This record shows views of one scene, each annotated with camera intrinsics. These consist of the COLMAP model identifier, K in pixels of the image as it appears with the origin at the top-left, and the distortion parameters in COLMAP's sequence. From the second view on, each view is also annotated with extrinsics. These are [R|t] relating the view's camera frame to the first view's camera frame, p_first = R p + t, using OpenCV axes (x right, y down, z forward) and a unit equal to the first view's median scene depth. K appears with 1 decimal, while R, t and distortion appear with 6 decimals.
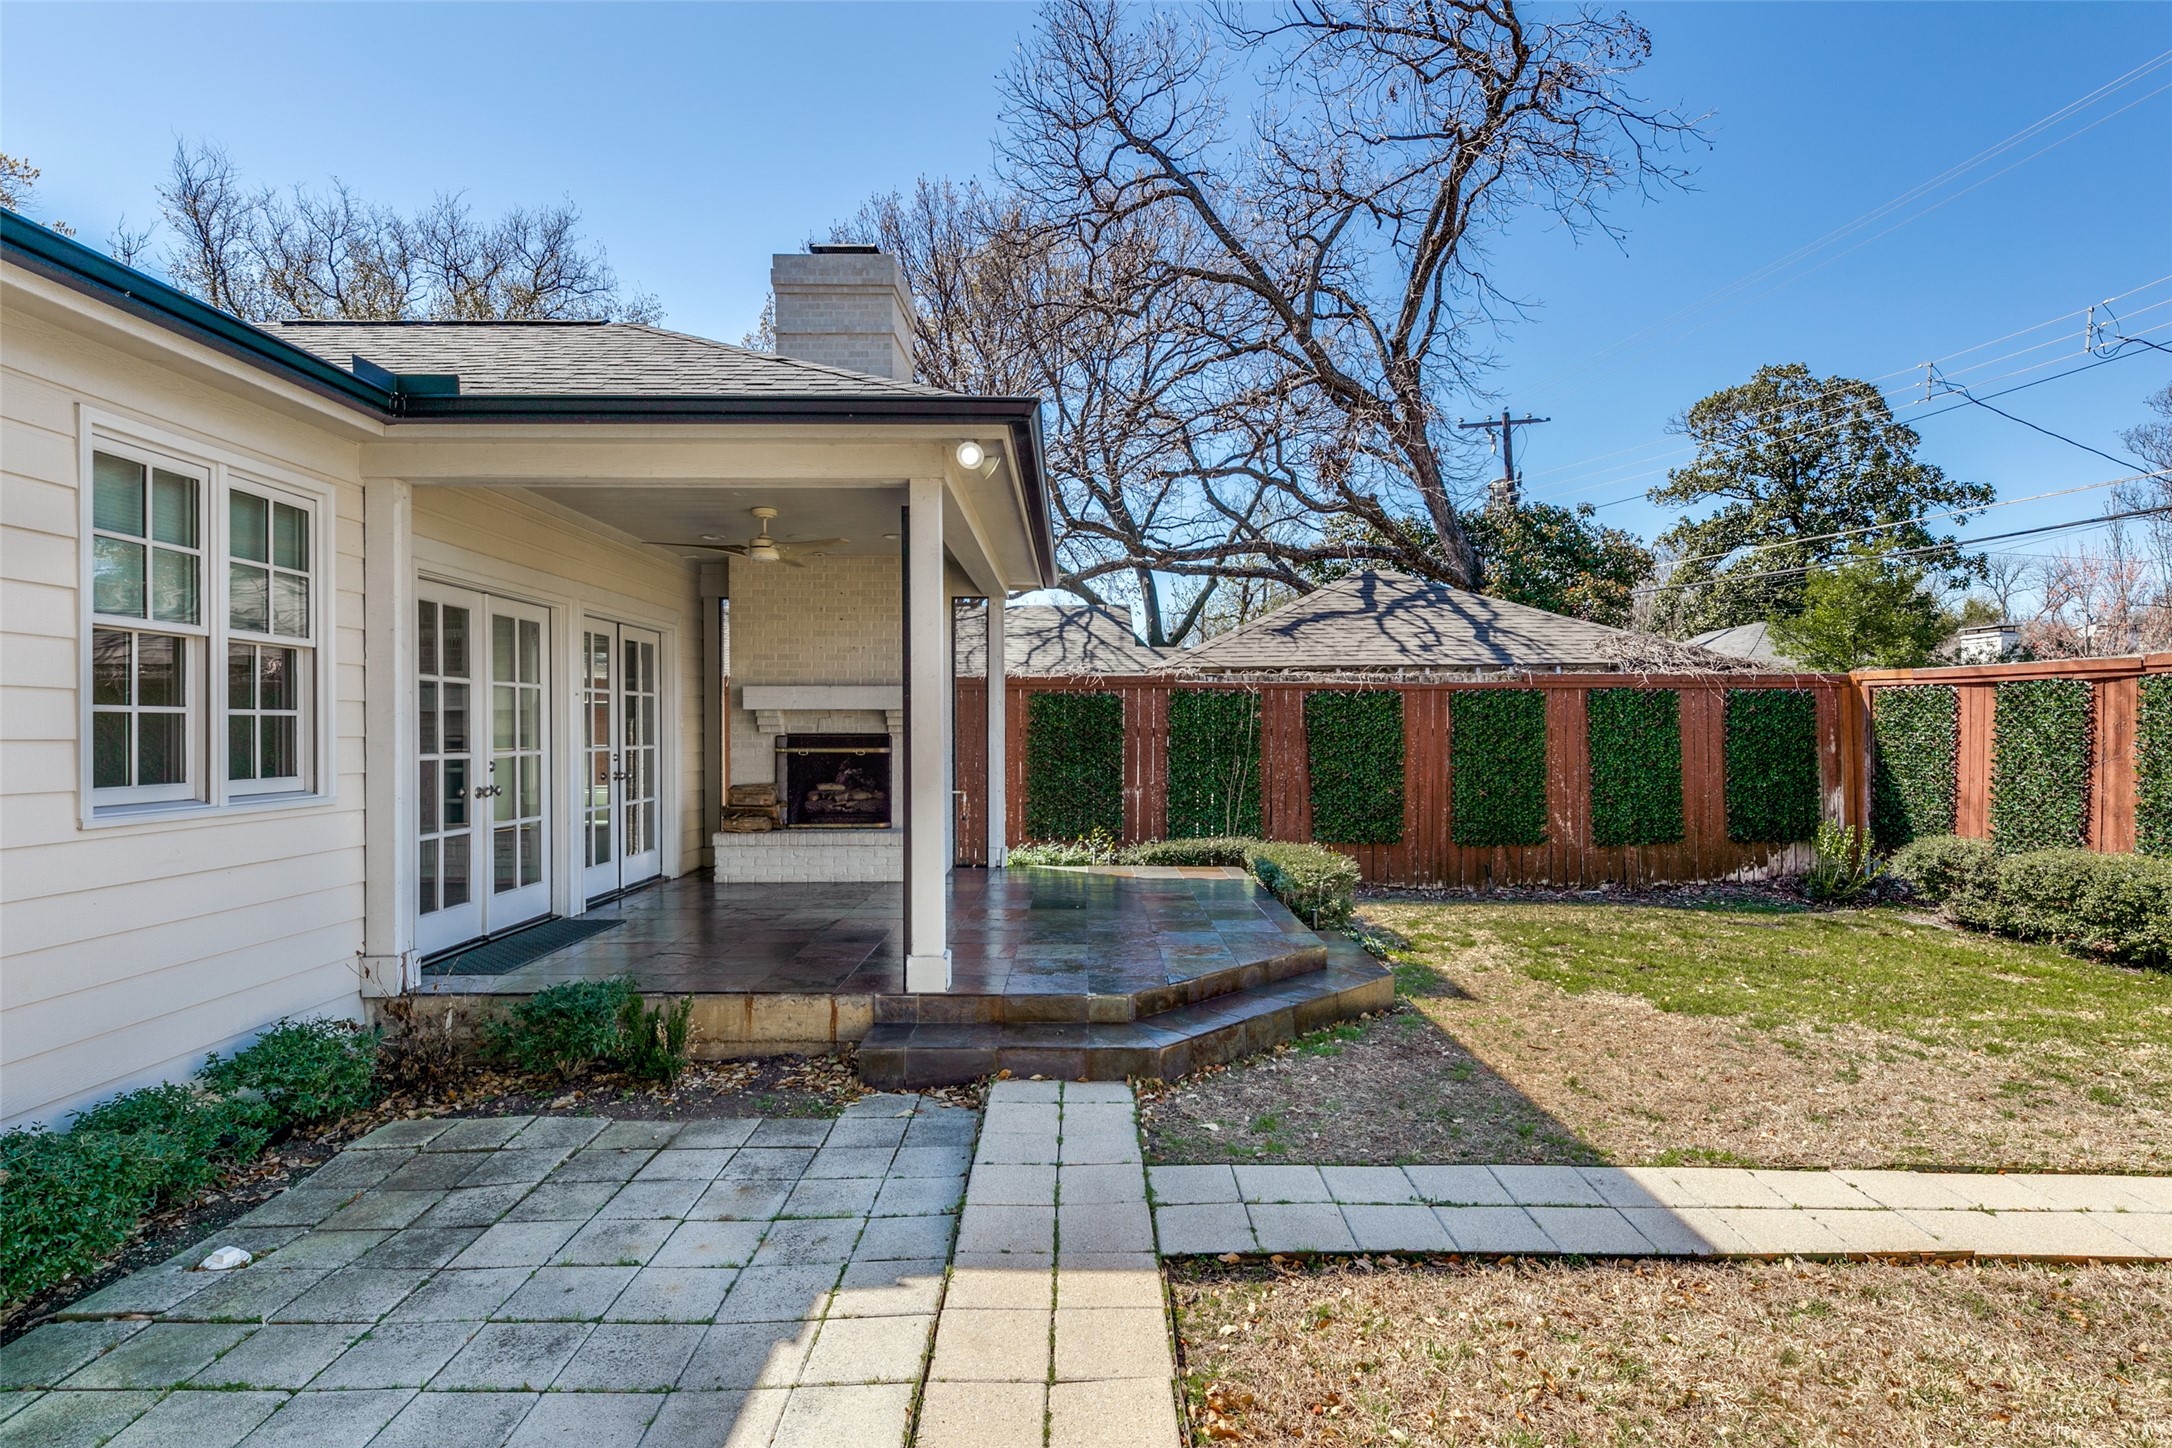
lens RADIAL K [[1119.1, 0, 1080.2], [0, 1119.1, 736.7], [0, 0, 1]] dist [0.013689, -0.004389]
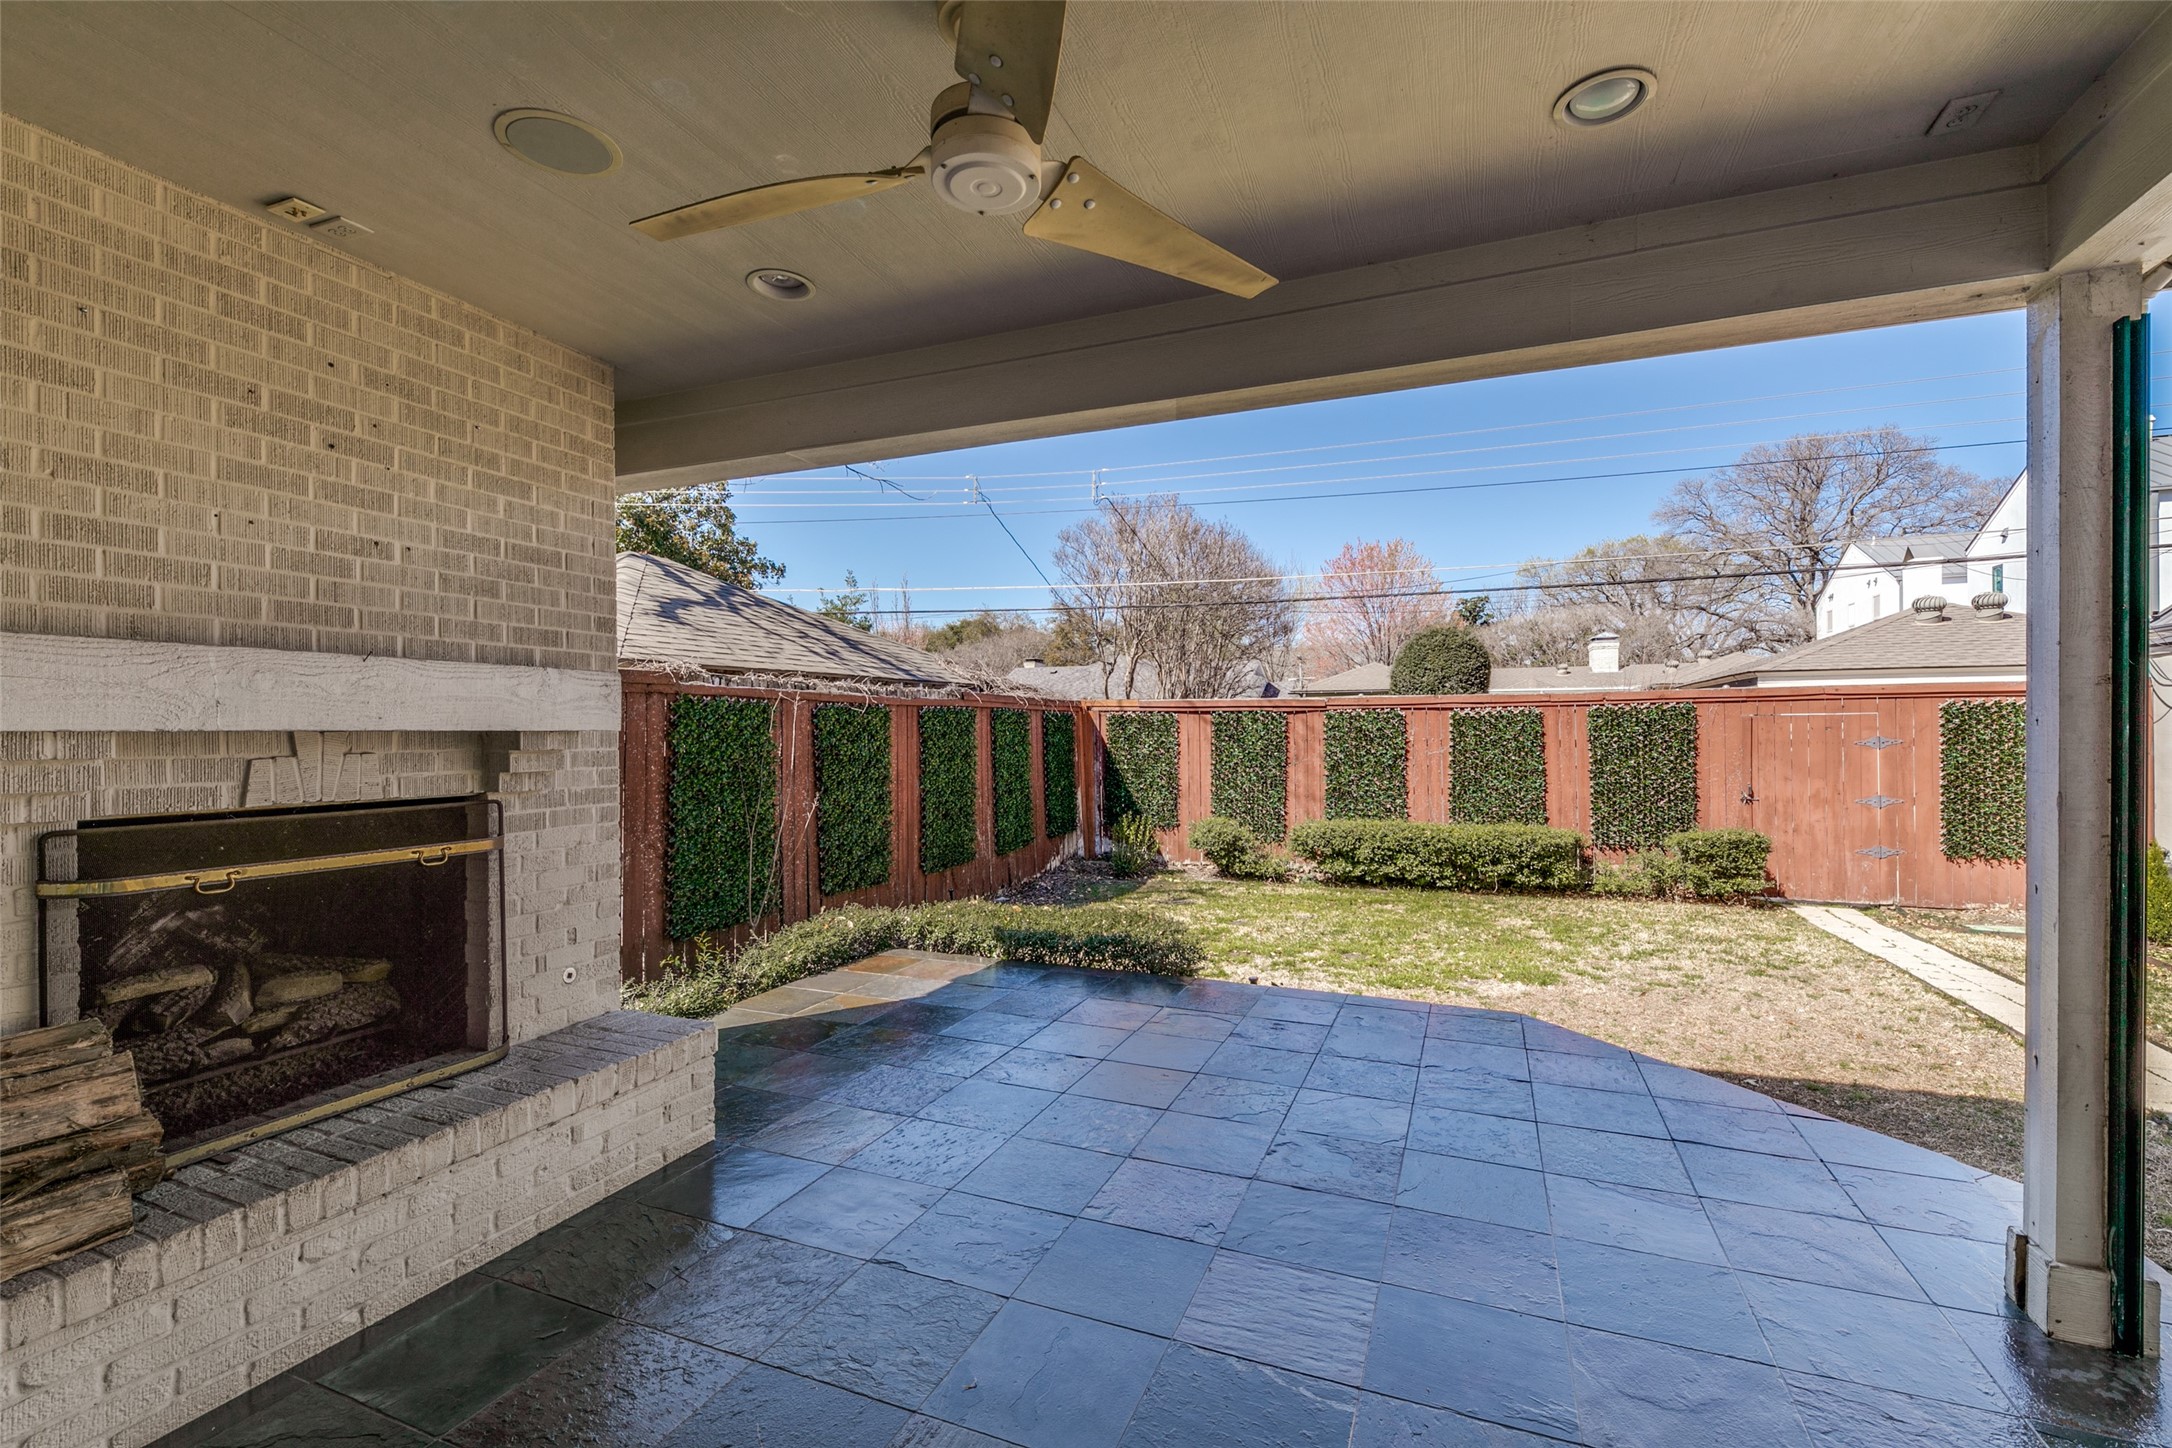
lens RADIAL K [[910.9, 0, 1087.0], [0, 910.9, 728.4], [0, 0, 1]] dist [0.004309, -0.000696]
pose [[0.382118, 0.000776, 0.924113, -0.311735], [0.011916, 0.999912, -0.005767, -0.017735], [-0.924037, 0.013215, 0.382075, 0.588115]]
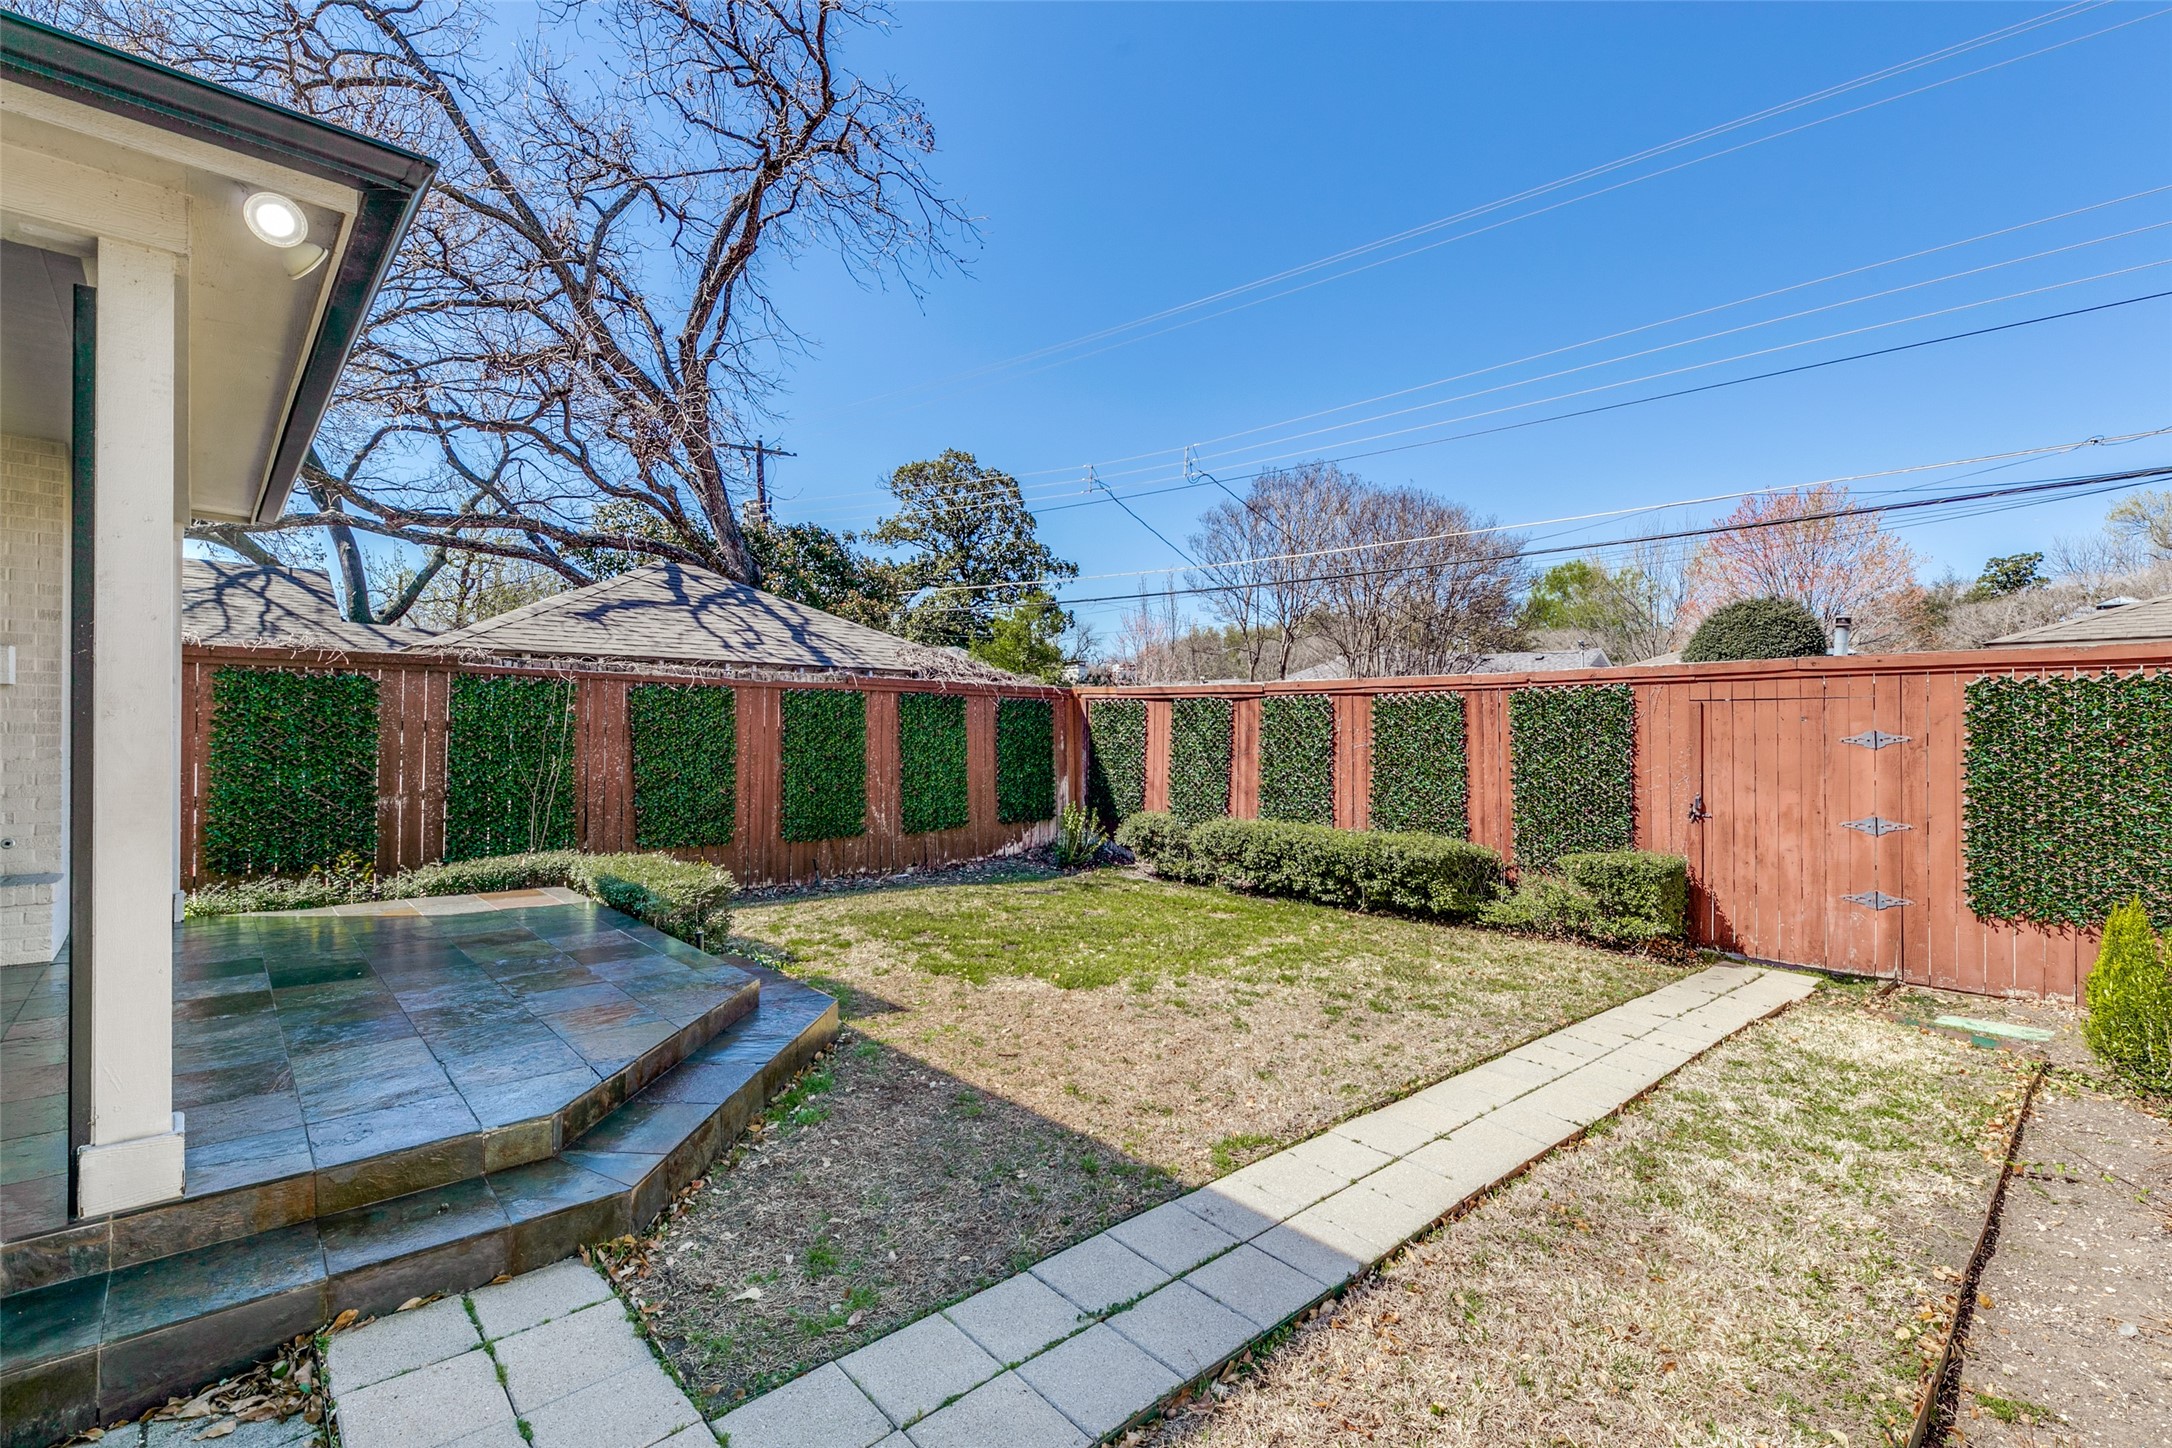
lens RADIAL K [[961.8, 0, 1087.3], [0, 961.8, 739.1], [0, 0, 1]] dist [0.010543, -0.005225]
pose [[0.731440, 0.004616, 0.681890, -0.059999], [-0.008516, 0.999961, 0.002366, -0.000541], [-0.681853, -0.007537, 0.731451, 0.177068]]
